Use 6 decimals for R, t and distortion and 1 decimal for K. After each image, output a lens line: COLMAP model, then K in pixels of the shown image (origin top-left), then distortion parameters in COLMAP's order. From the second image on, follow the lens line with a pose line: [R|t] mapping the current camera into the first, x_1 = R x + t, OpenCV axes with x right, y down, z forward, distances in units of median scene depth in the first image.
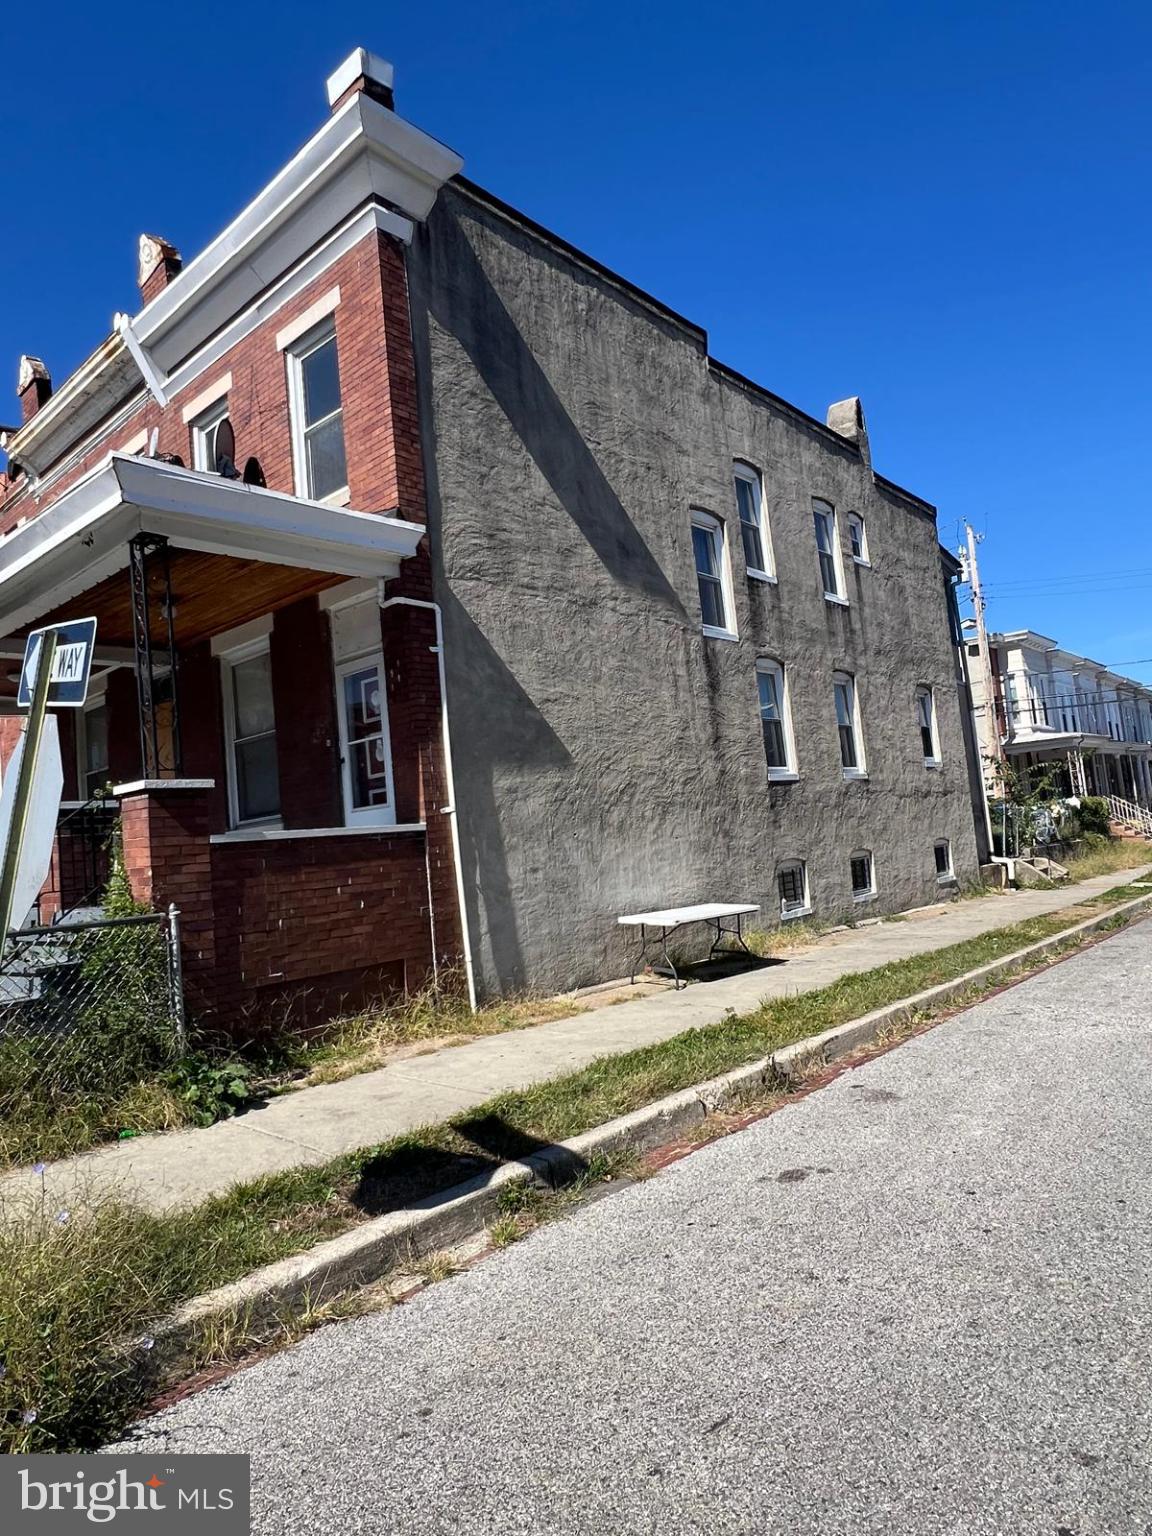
lens RADIAL K [[954.4, 0, 579.8], [0, 954.4, 774.7], [0, 0, 1]] dist [0.002210, -0.000457]
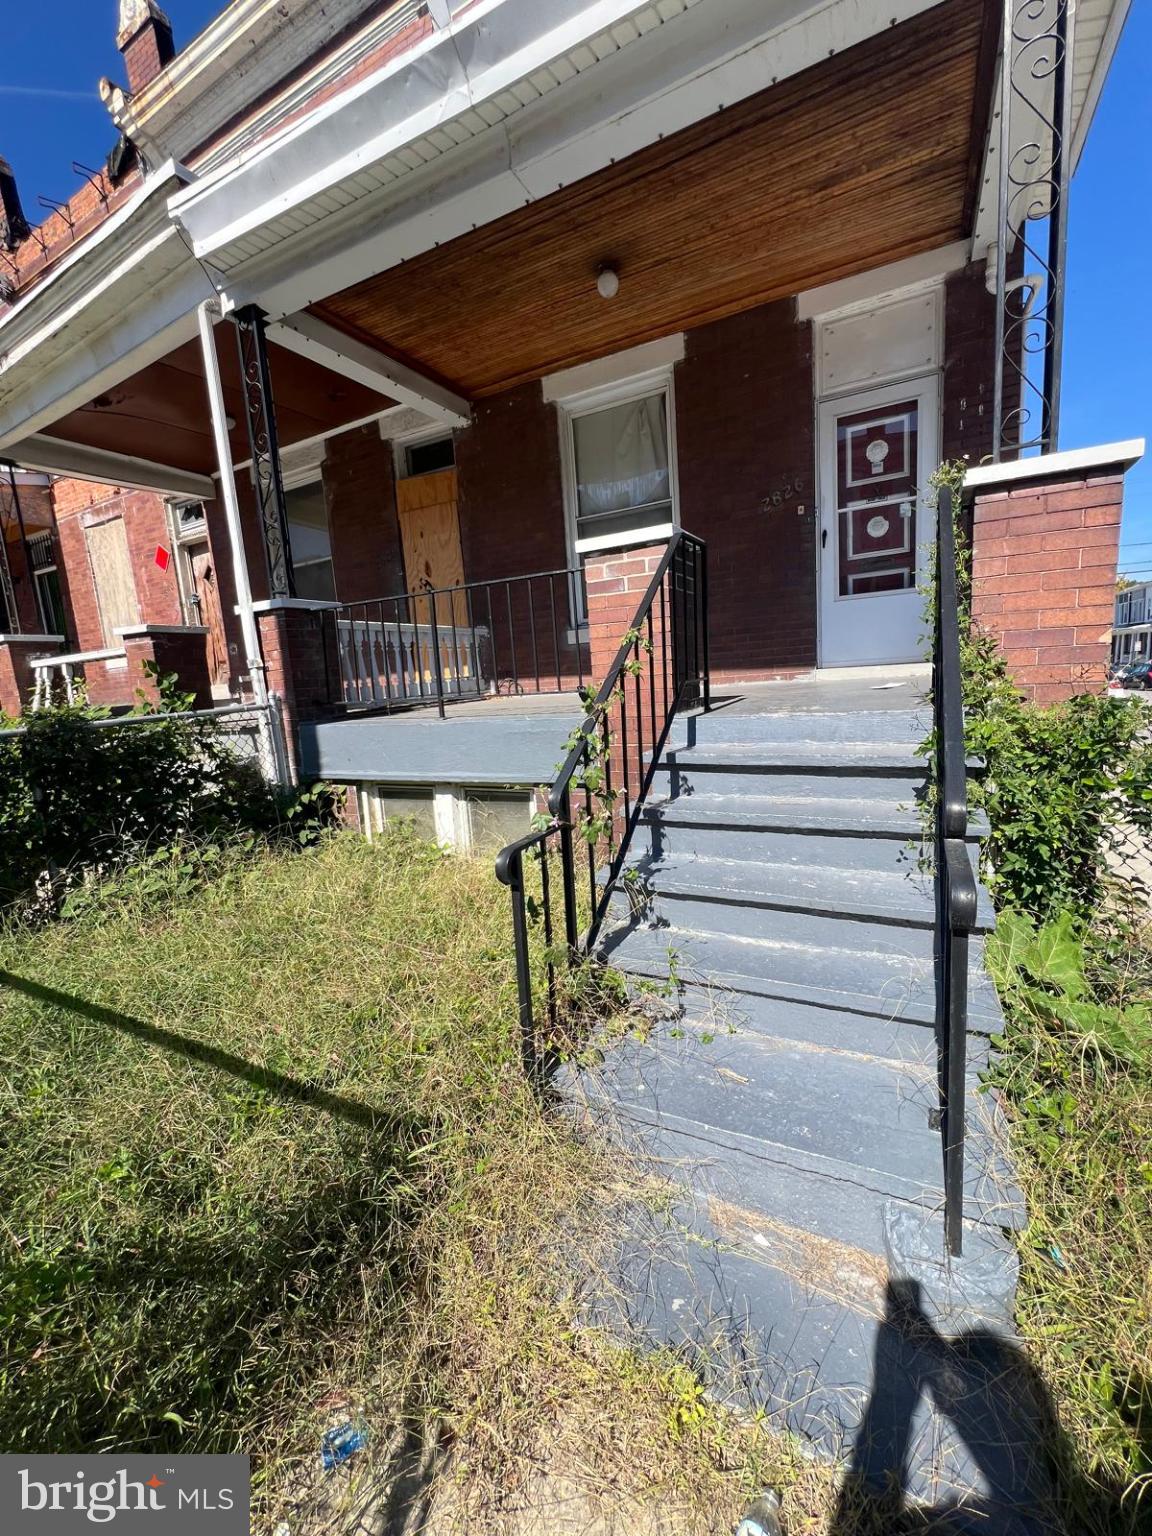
lens RADIAL K [[623.1, 0, 580.1], [0, 623.1, 776.8], [0, 0, 1]] dist [-0.001340, 0.000300]
pose [[0.971401, -0.014354, 0.237012, -0.485031], [-0.036546, 0.977239, 0.208970, 0.069871], [-0.234617, -0.211656, 0.948766, 0.438104]]
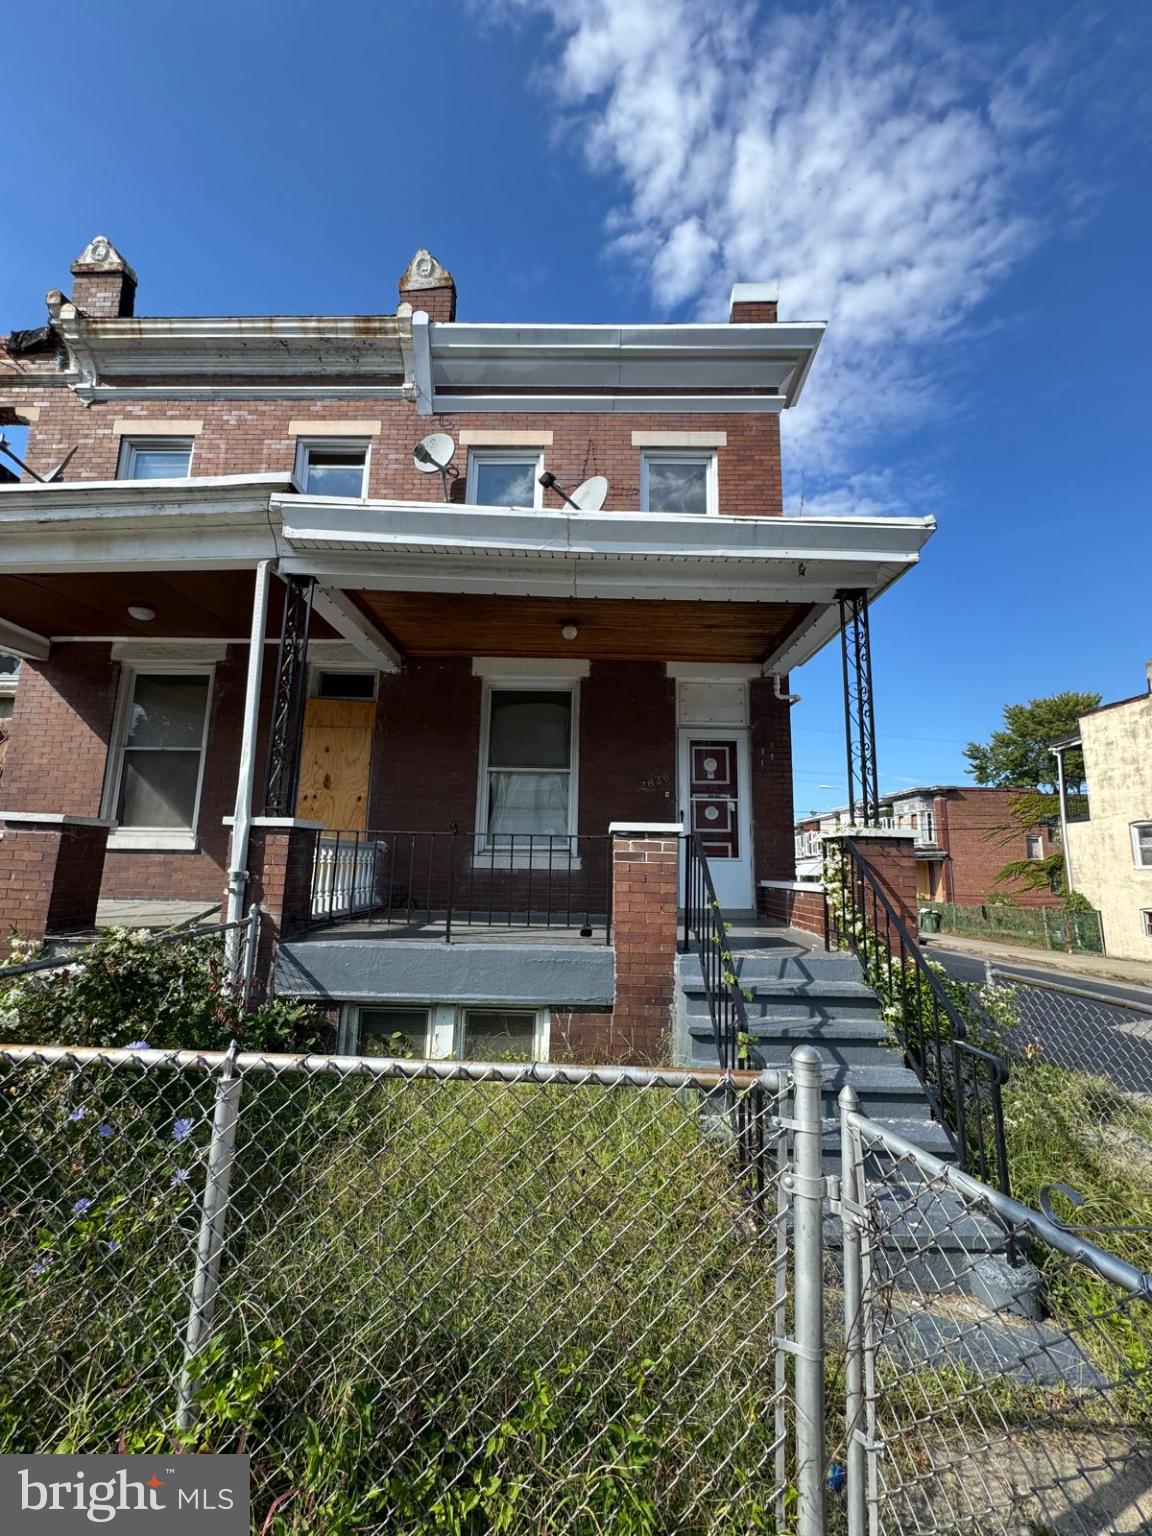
lens RADIAL K [[623.1, 0, 581.0], [0, 623.1, 775.1], [0, 0, 1]] dist [-0.001340, 0.000300]
pose [[0.746781, 0.197406, 0.635097, -0.692882], [-0.136676, 0.980104, -0.143933, 0.054534], [-0.650875, 0.020684, 0.758904, 0.440635]]
